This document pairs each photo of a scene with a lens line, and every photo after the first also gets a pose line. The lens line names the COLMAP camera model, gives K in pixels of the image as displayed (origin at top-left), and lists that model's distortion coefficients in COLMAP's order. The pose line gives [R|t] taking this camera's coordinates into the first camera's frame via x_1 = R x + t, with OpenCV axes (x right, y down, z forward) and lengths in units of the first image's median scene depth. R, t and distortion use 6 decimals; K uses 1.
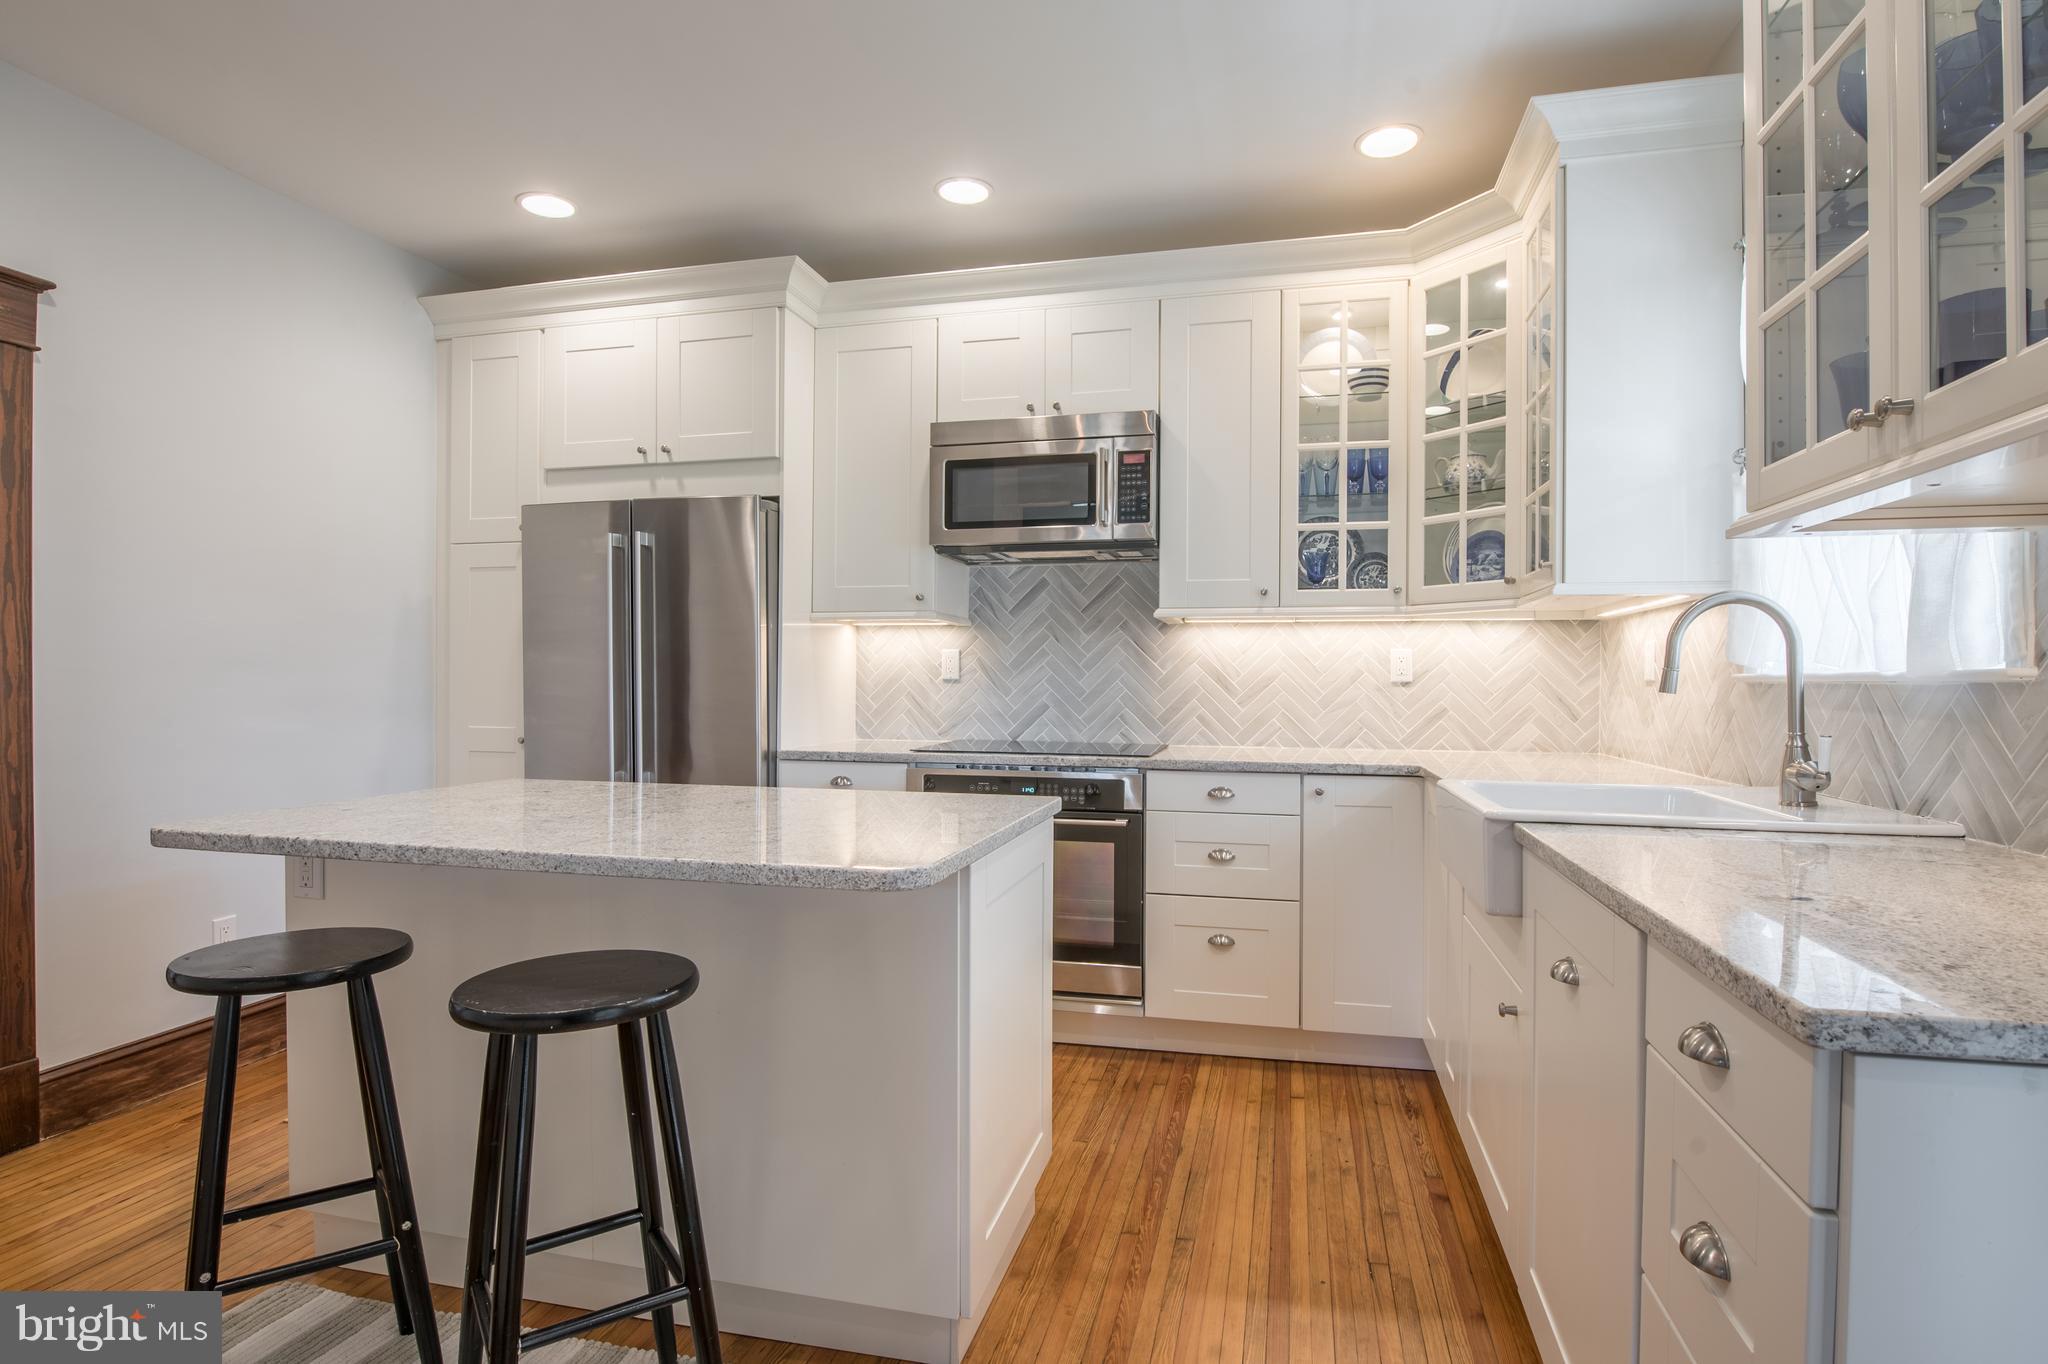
lens RADIAL K [[988.4, 0, 1041.6], [0, 988.4, 685.9], [0, 0, 1]] dist [-0.014513, -0.004550]
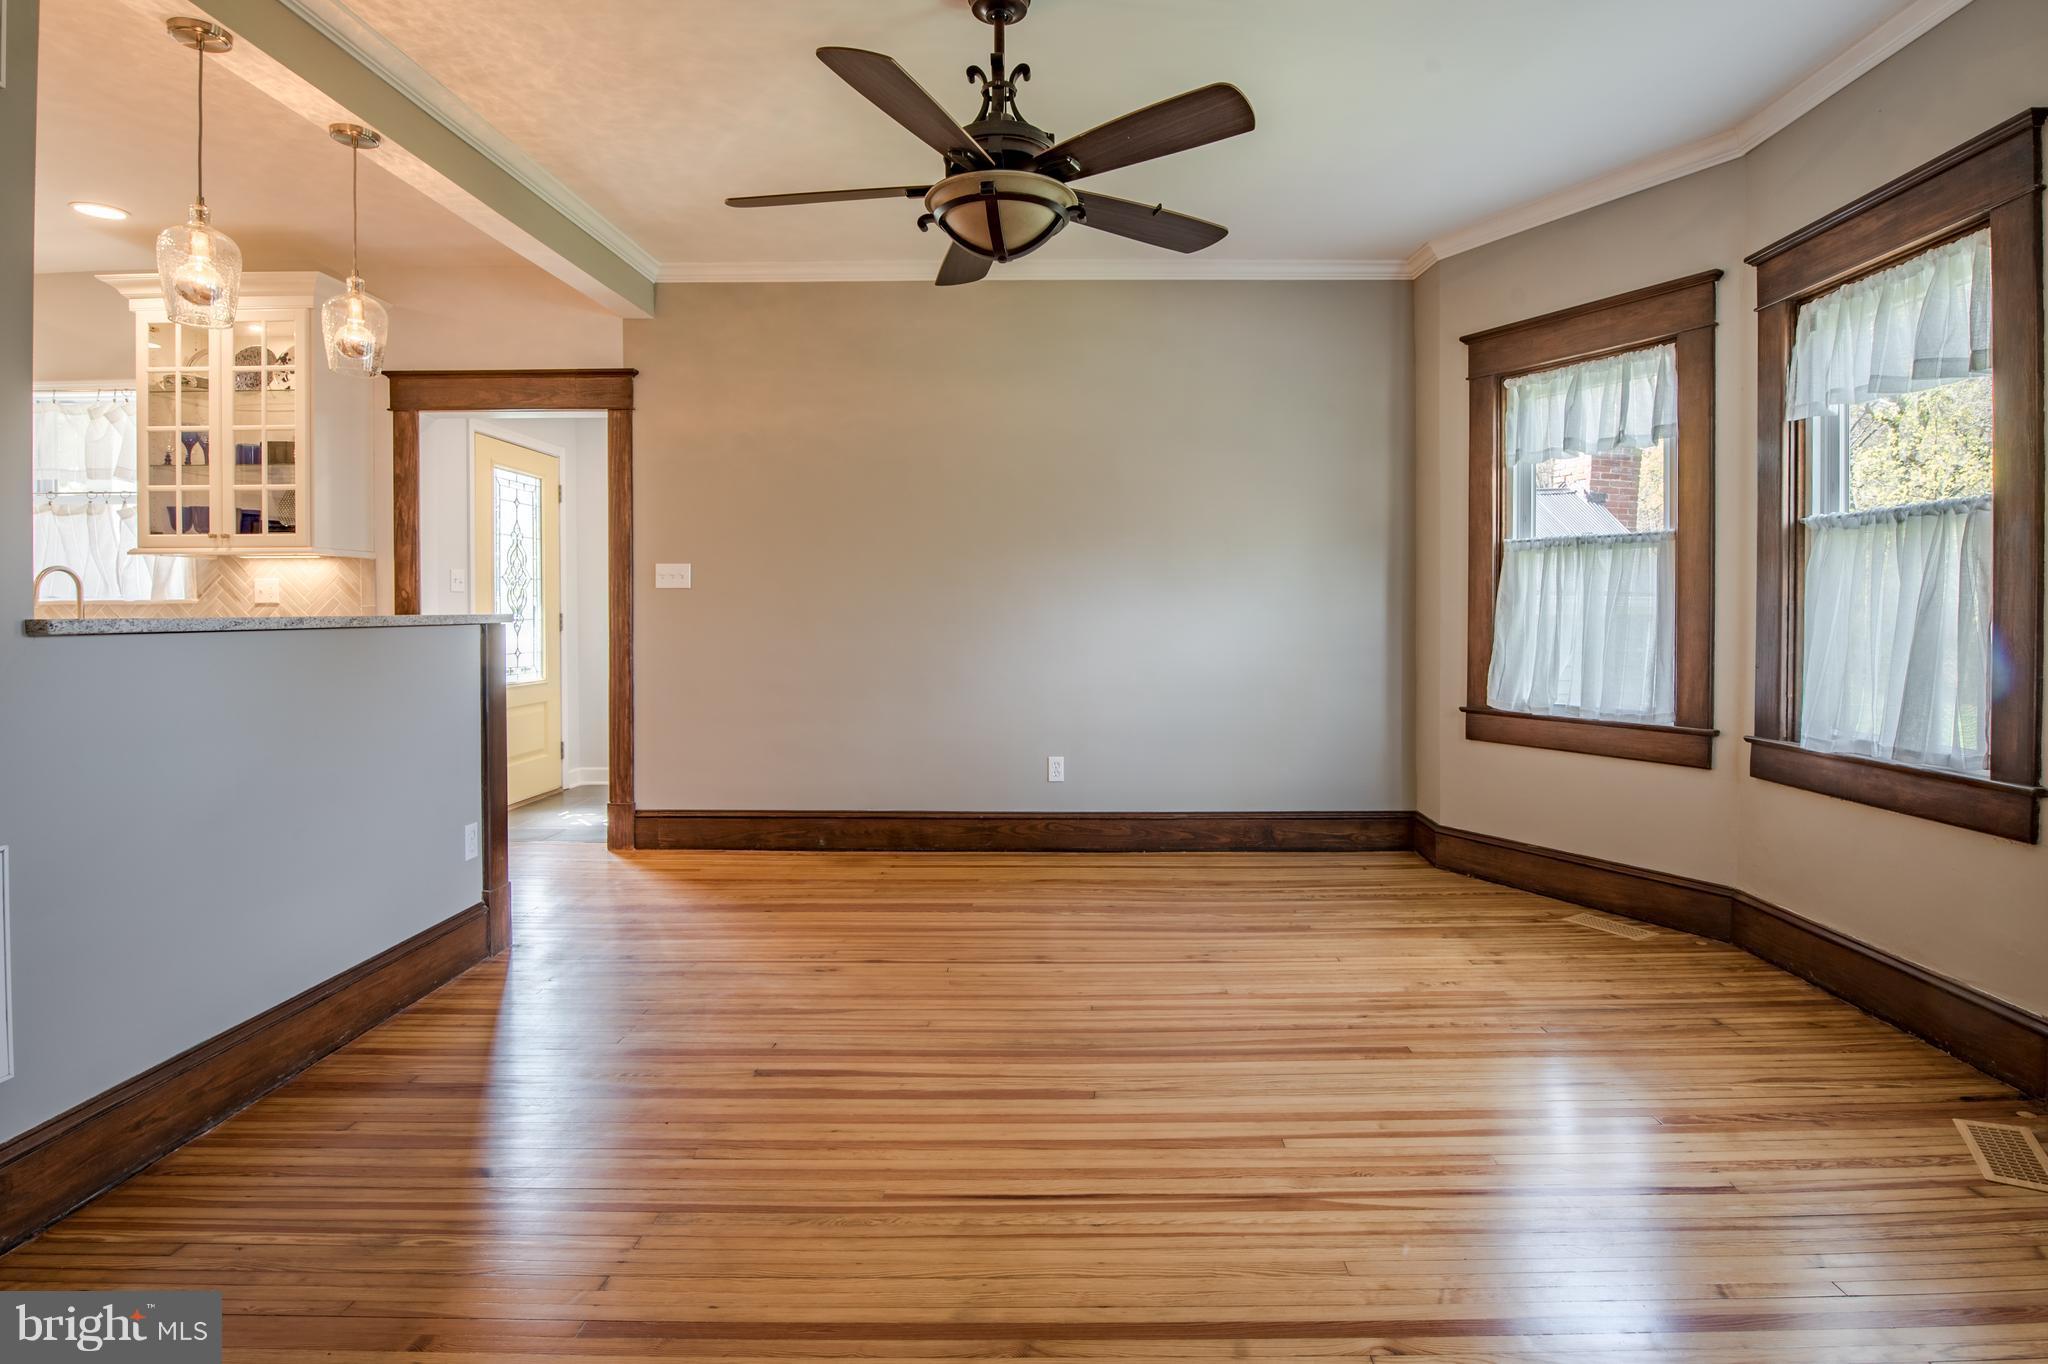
lens RADIAL K [[988.4, 0, 1045.3], [0, 988.4, 634.0], [0, 0, 1]] dist [-0.014513, -0.004550]
pose [[-0.206237, -0.020540, 0.978286, -1.179273], [0.006674, 0.999727, 0.022397, 0.018714], [-0.978479, 0.011148, -0.206044, -0.483570]]
